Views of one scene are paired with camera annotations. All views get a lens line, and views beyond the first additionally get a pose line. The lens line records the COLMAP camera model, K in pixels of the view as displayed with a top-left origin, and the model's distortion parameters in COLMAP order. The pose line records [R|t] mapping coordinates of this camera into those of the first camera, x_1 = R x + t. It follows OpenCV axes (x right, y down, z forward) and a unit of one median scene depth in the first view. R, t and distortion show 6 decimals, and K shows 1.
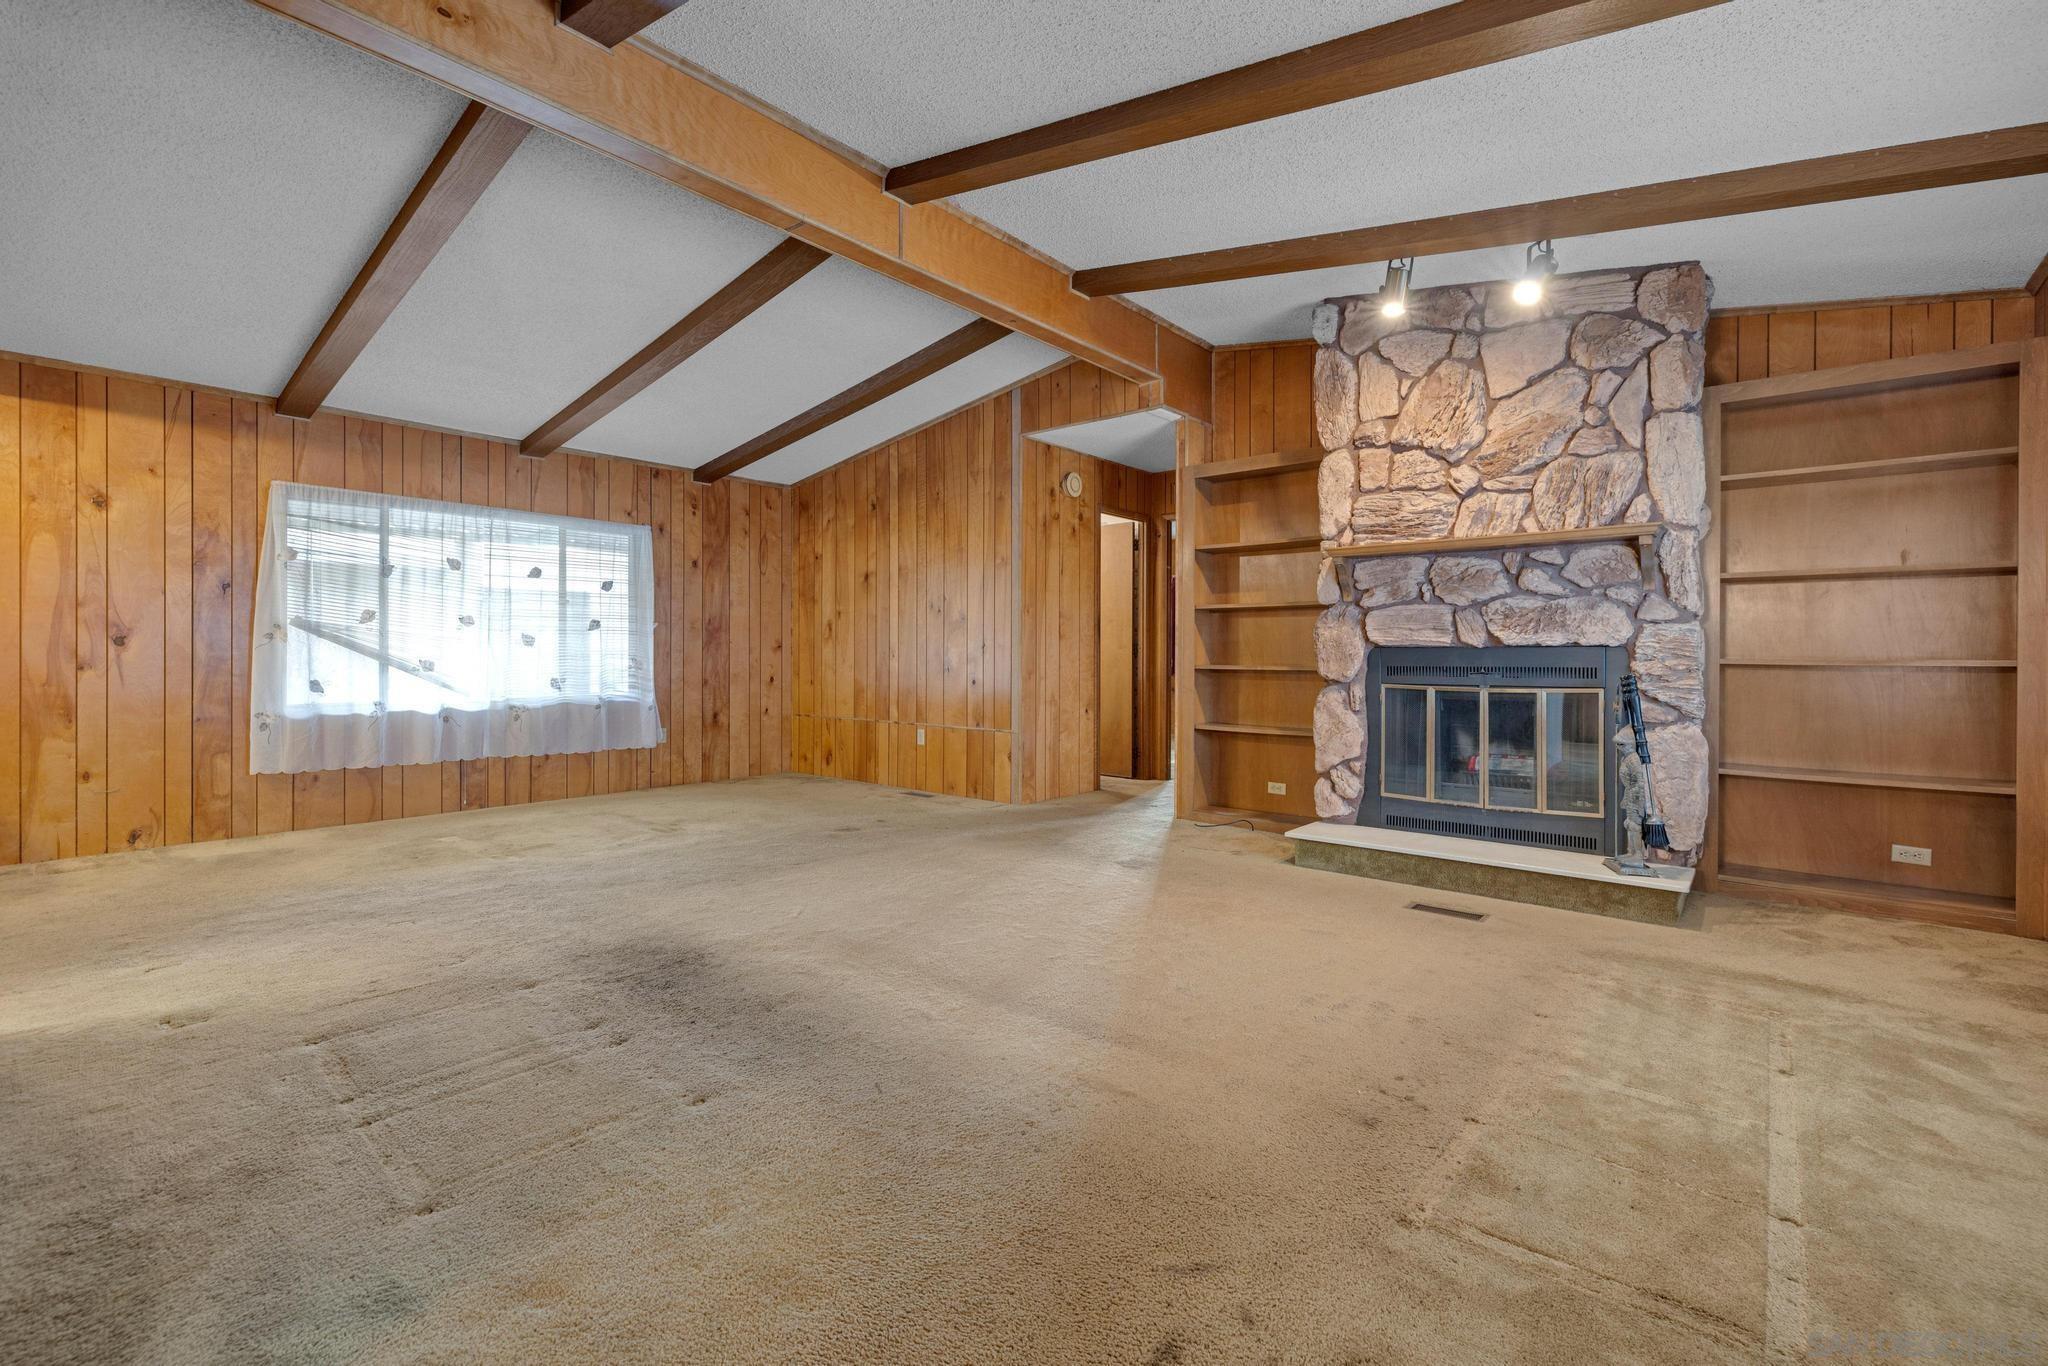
lens RADIAL K [[882.2, 0, 1028.5], [0, 882.2, 657.1], [0, 0, 1]] dist [0.001607, 0.000407]
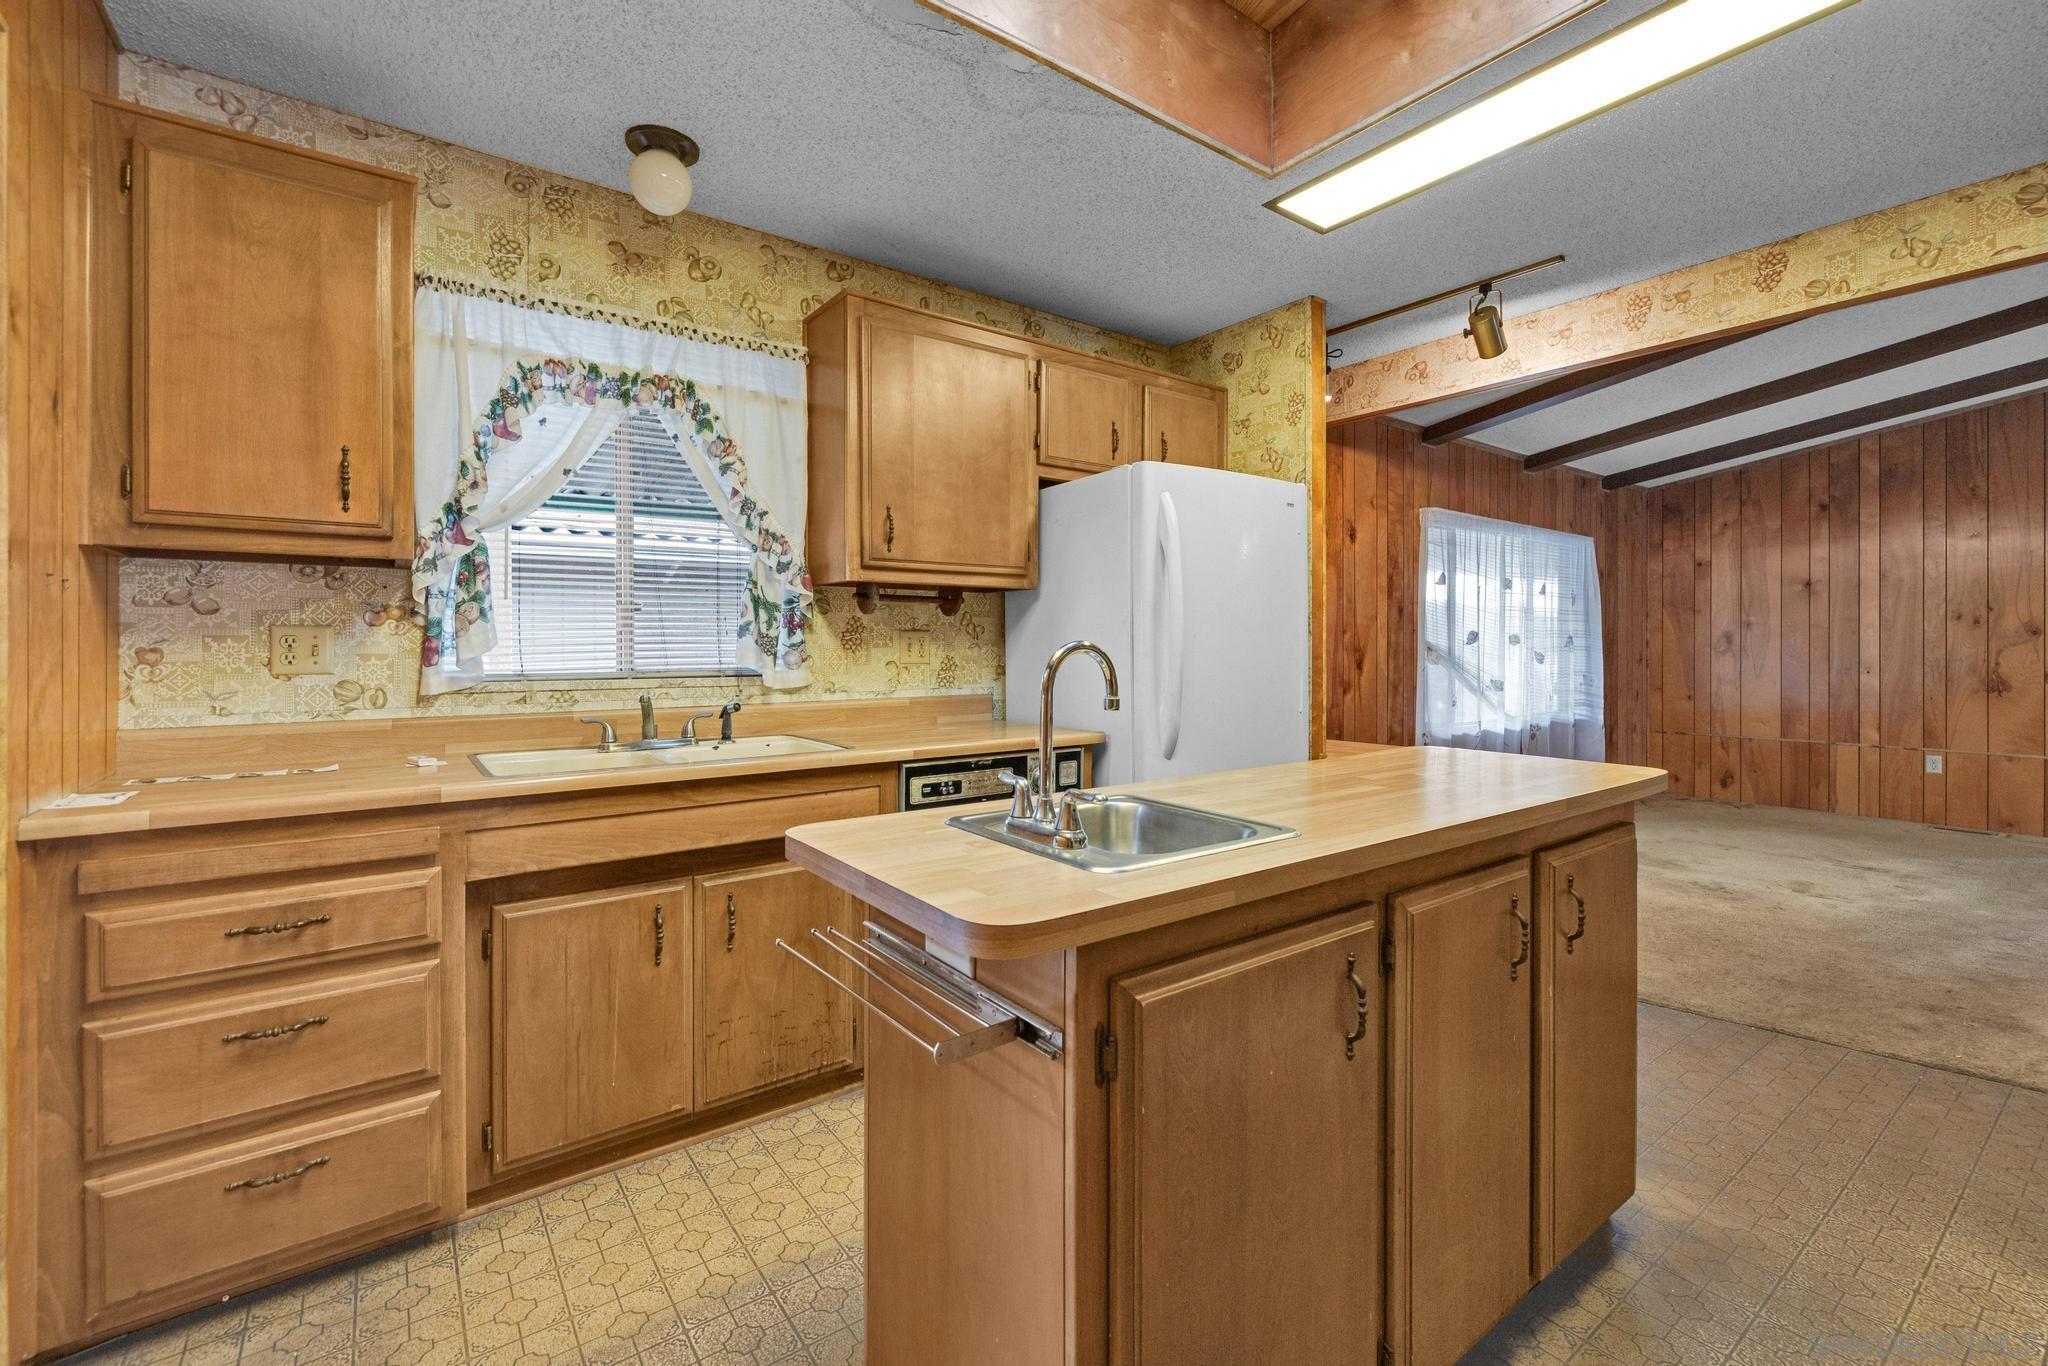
lens RADIAL K [[873.3, 0, 1022.2], [0, 873.3, 650.7], [0, 0, 1]] dist [-0.000068, 0.000253]
pose [[0.970508, -0.001632, -0.241062, -1.182163], [0.001483, 0.999999, -0.000796, -0.036457], [0.241063, 0.000415, 0.970509, -0.112831]]
